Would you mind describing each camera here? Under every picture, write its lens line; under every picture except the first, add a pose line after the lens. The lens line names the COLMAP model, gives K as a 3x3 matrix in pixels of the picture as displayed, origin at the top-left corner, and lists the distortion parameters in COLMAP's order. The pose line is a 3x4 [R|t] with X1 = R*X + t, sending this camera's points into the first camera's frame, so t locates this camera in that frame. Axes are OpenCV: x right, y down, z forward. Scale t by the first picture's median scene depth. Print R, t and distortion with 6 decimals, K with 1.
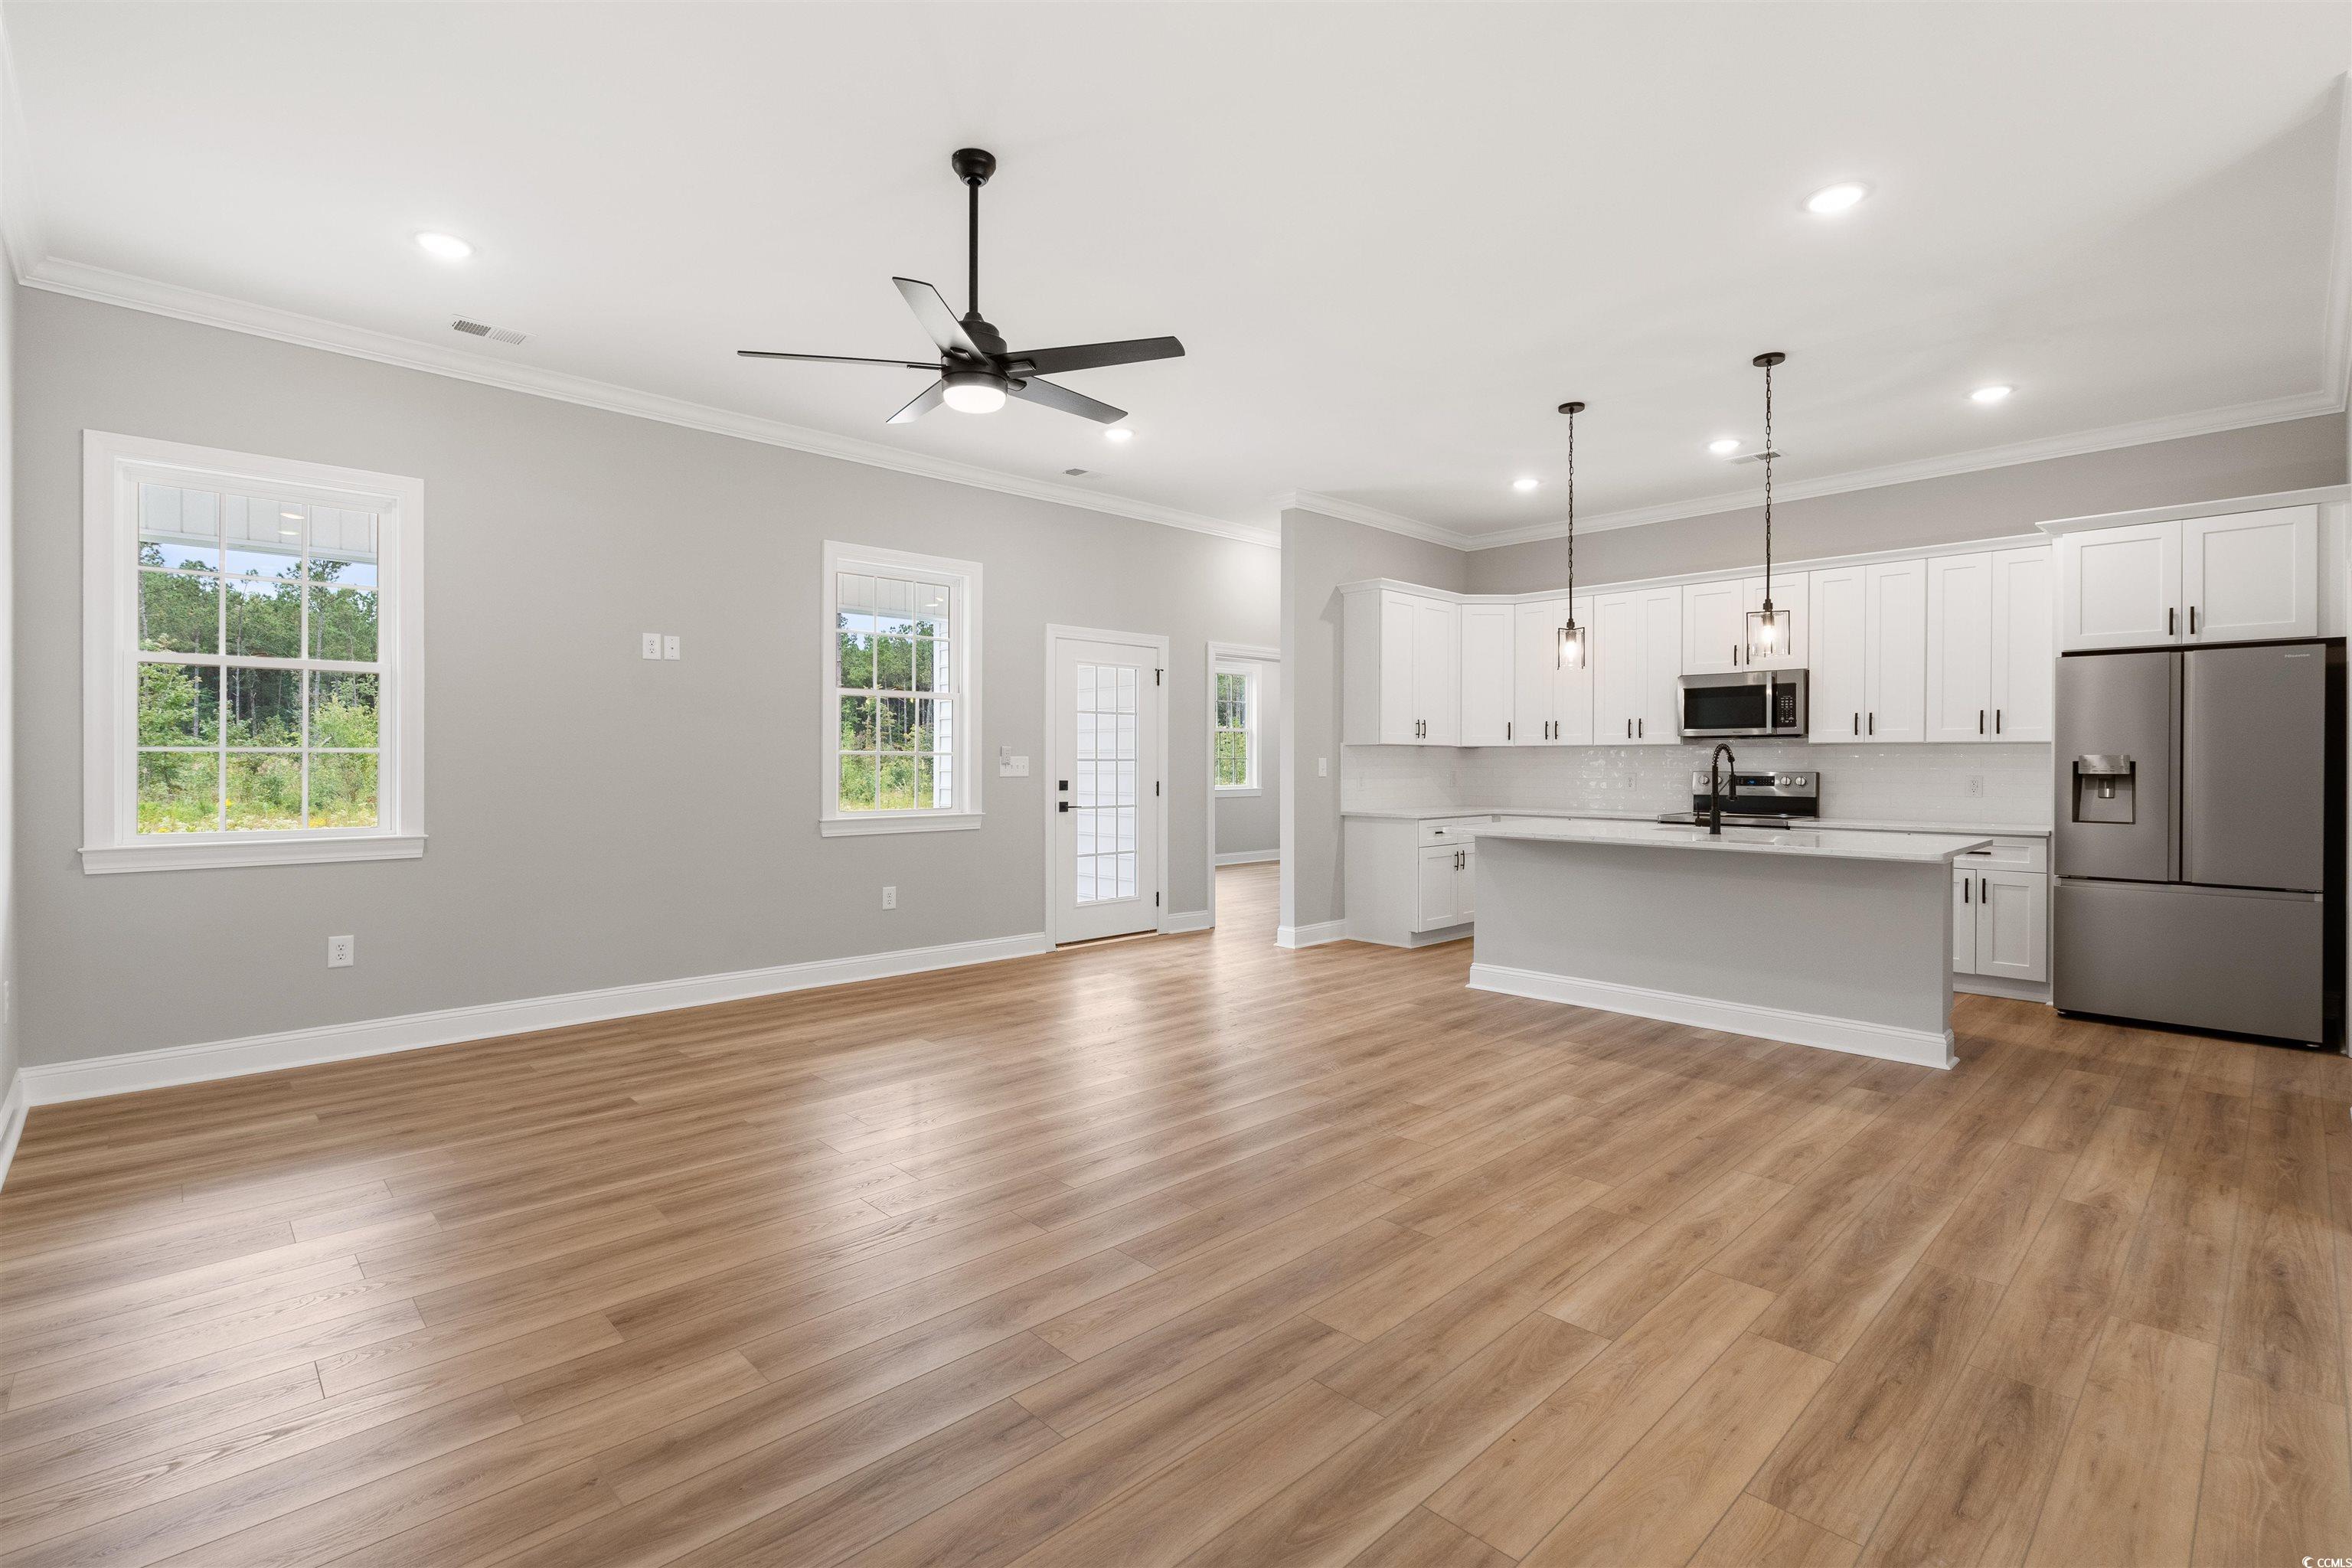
lens RADIAL K [[1079.3, 0, 1188.6], [0, 1079.3, 764.9], [0, 0, 1]] dist [-0.005129, 0.001250]
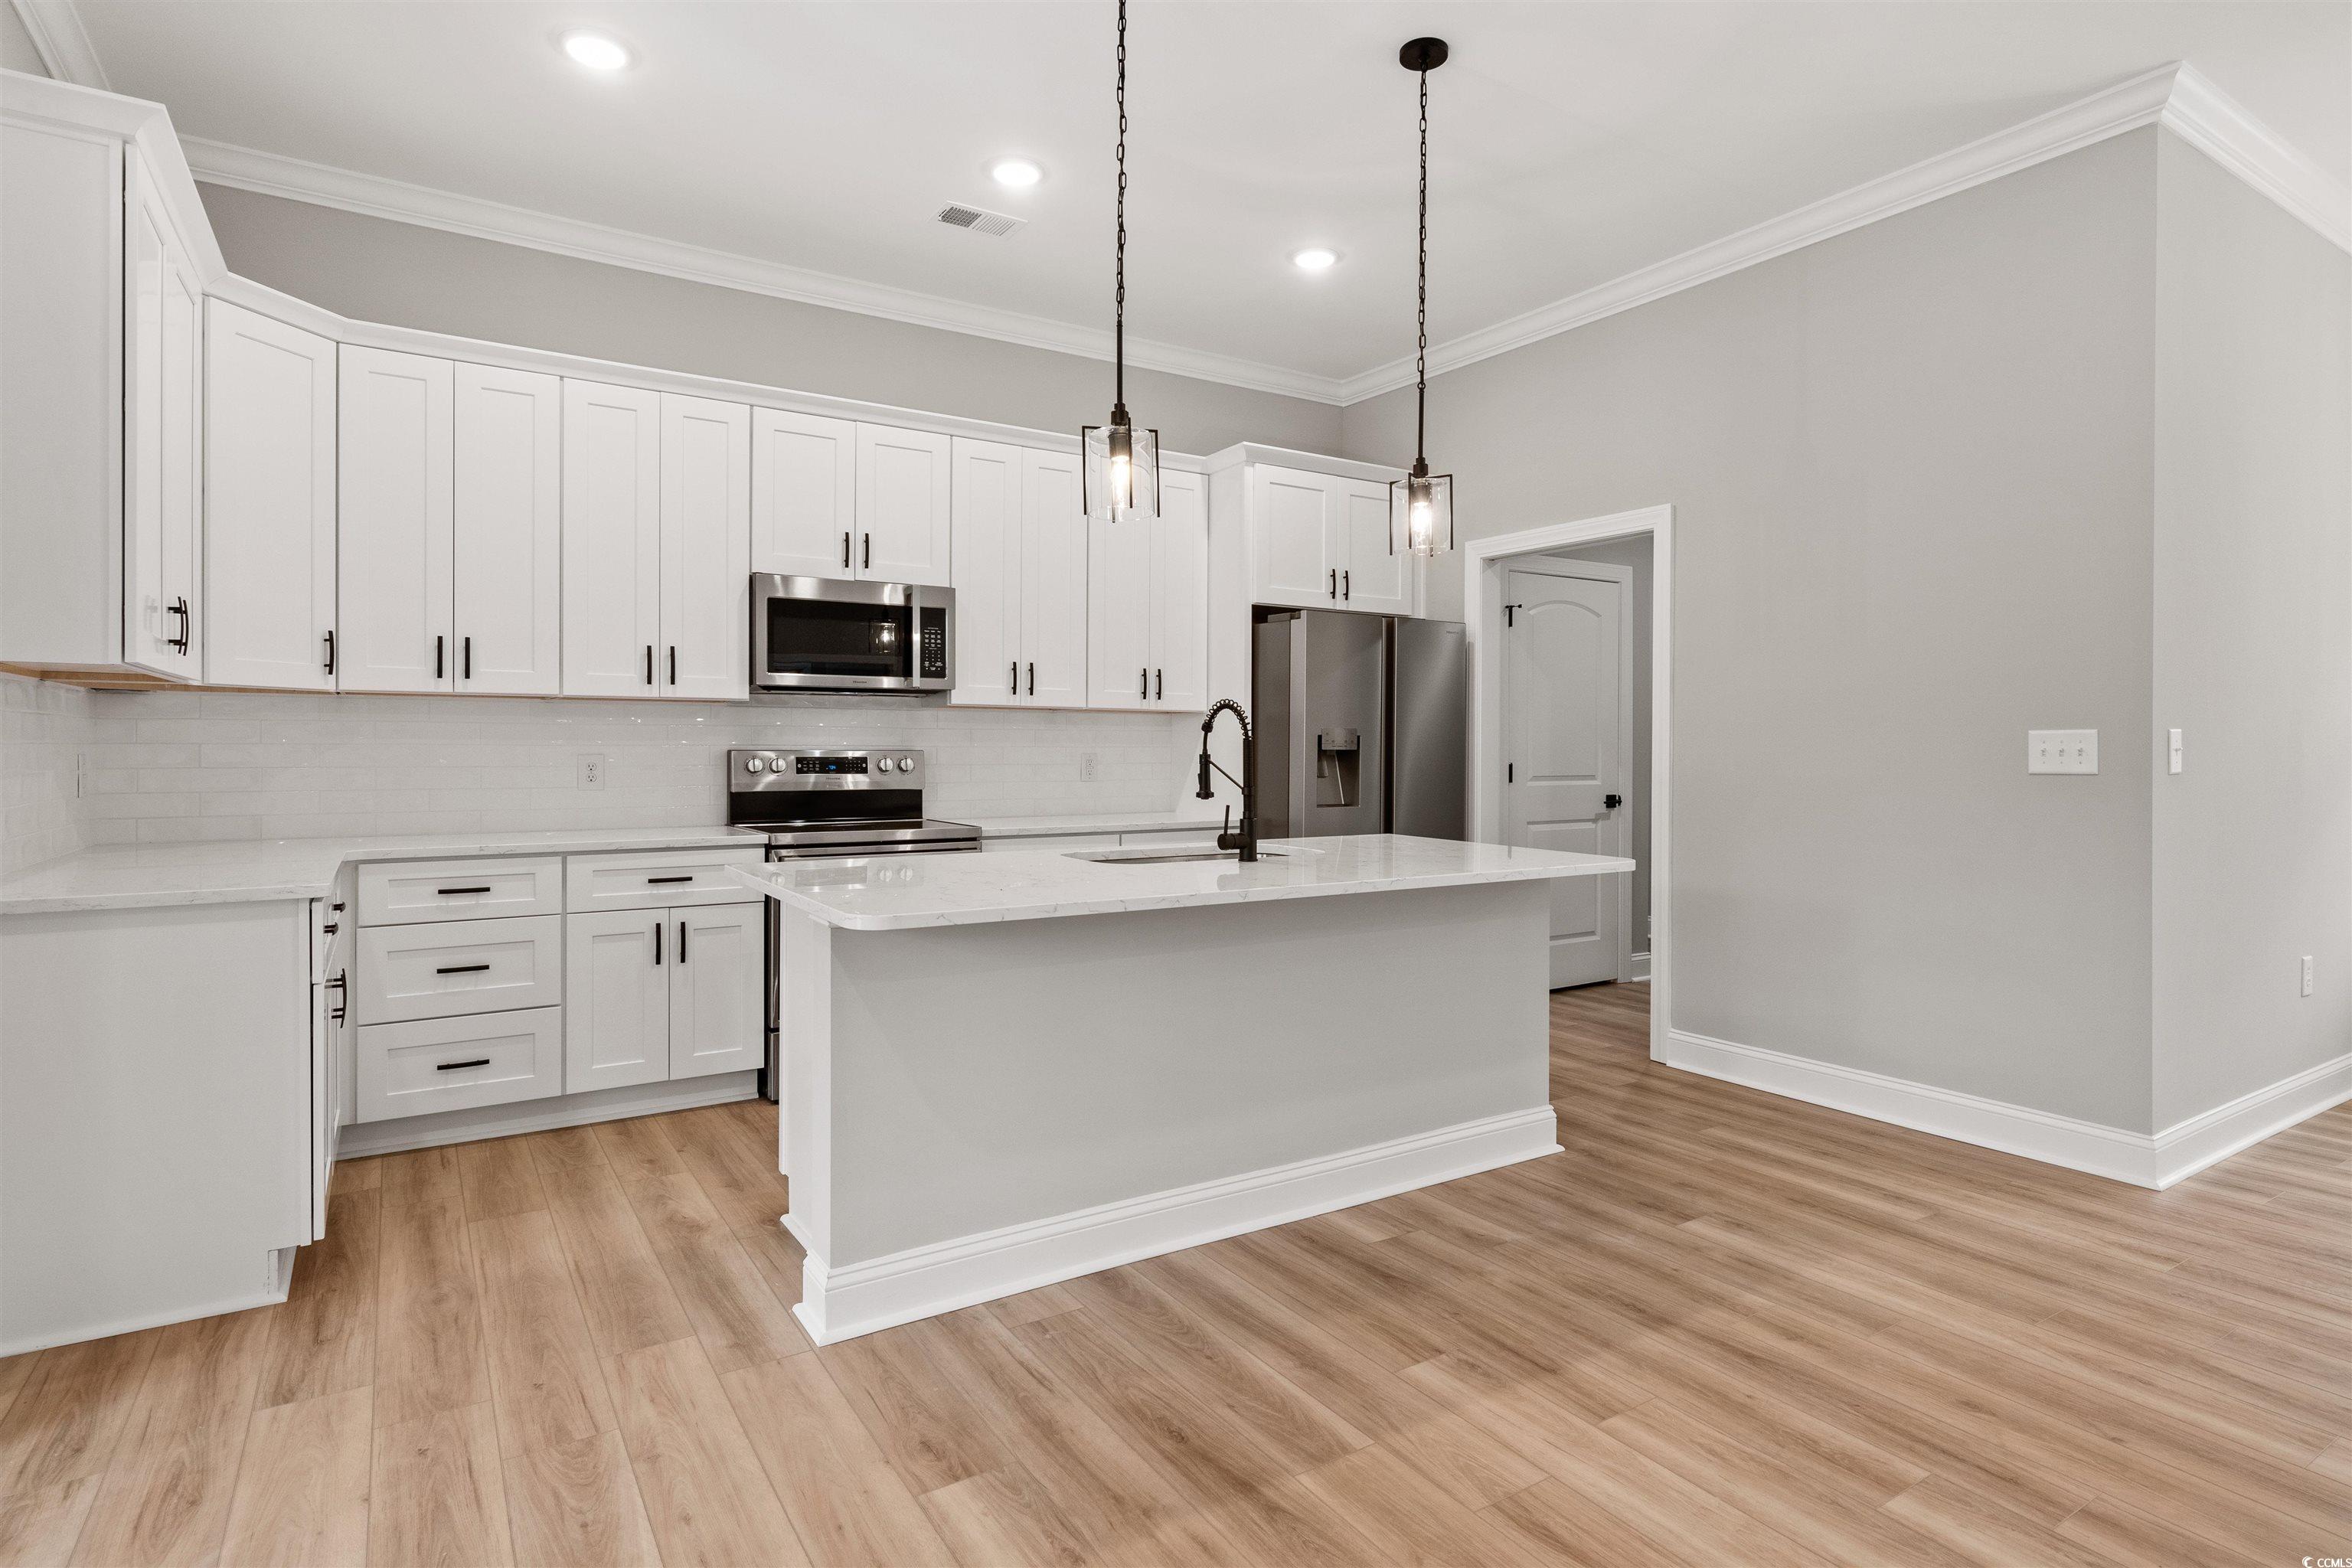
lens RADIAL K [[1219.3, 0, 1189.9], [0, 1219.3, 749.9], [0, 0, 1]] dist [0.001361, -0.000369]
pose [[0.195630, -0.004779, 0.980666, -0.159698], [-0.000432, 0.999988, 0.004959, 0.004496], [-0.980678, -0.001394, 0.195625, 1.065574]]
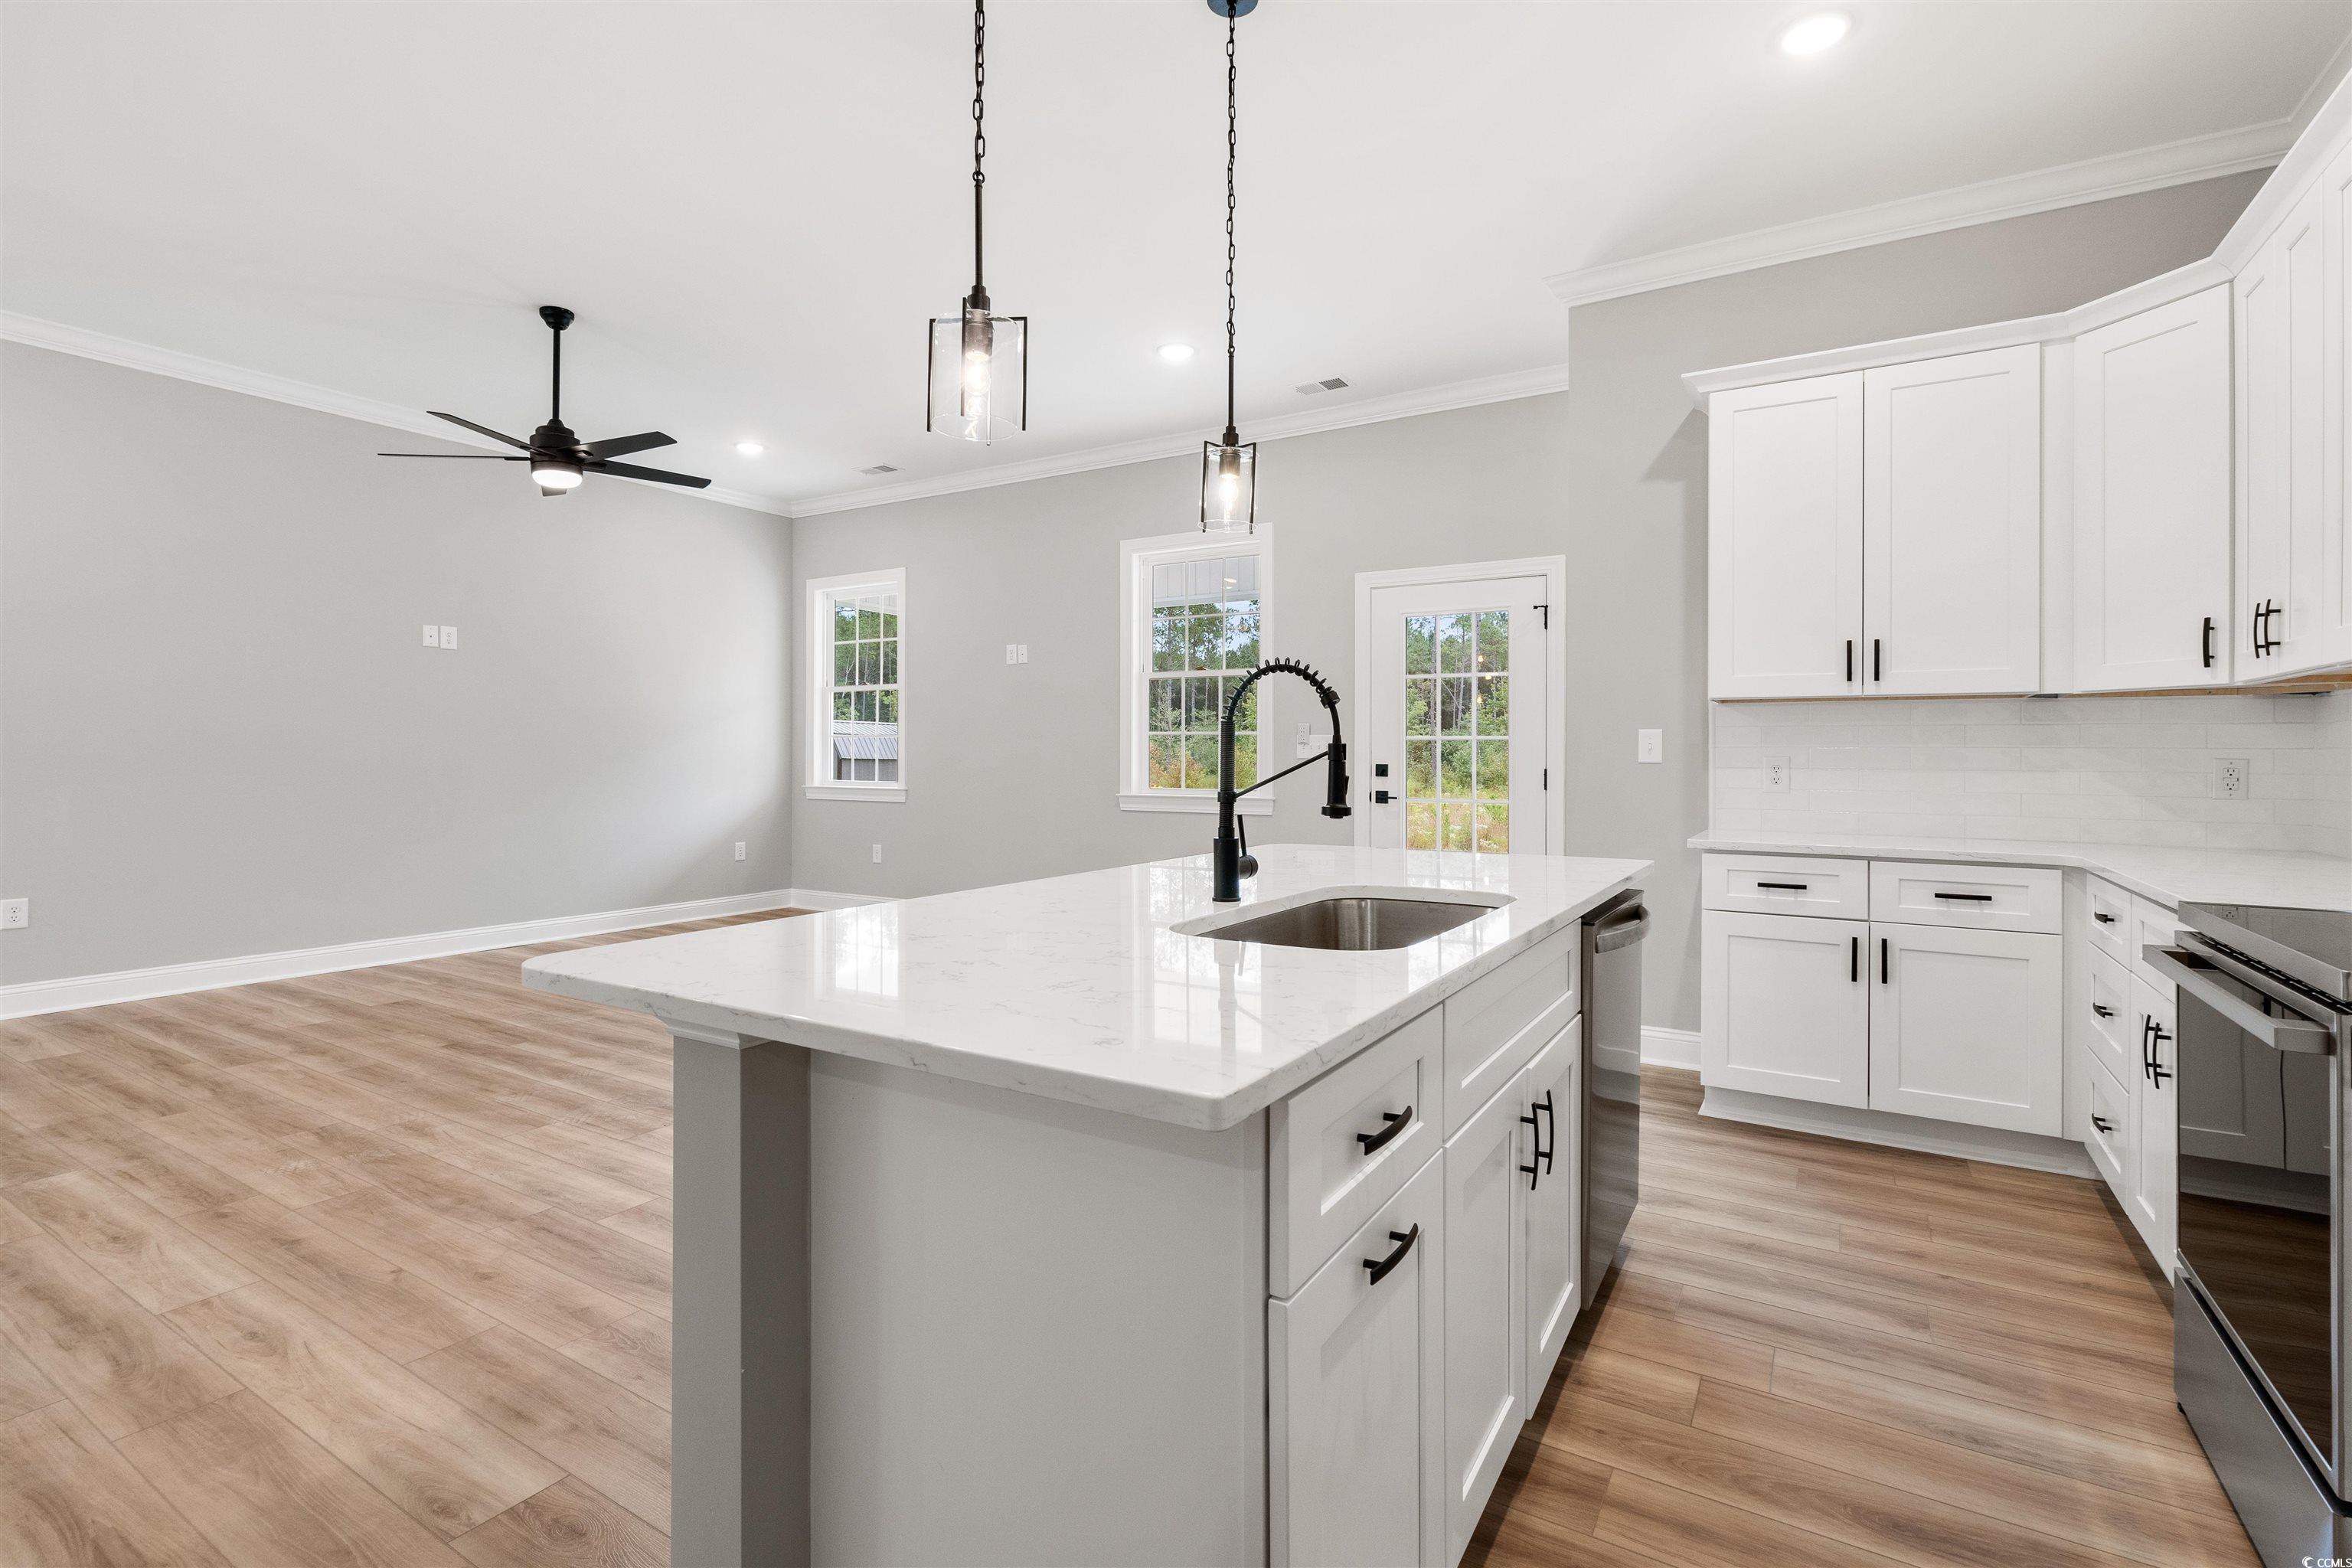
lens RADIAL K [[1079.3, 0, 1180.3], [0, 1079.3, 753.5], [0, 0, 1]] dist [-0.005129, 0.001250]
pose [[0.246370, -0.002226, -0.969173, 1.002368], [-0.006885, 0.999968, -0.004047, 0.016999], [0.969151, 0.007670, 0.246347, 1.048431]]
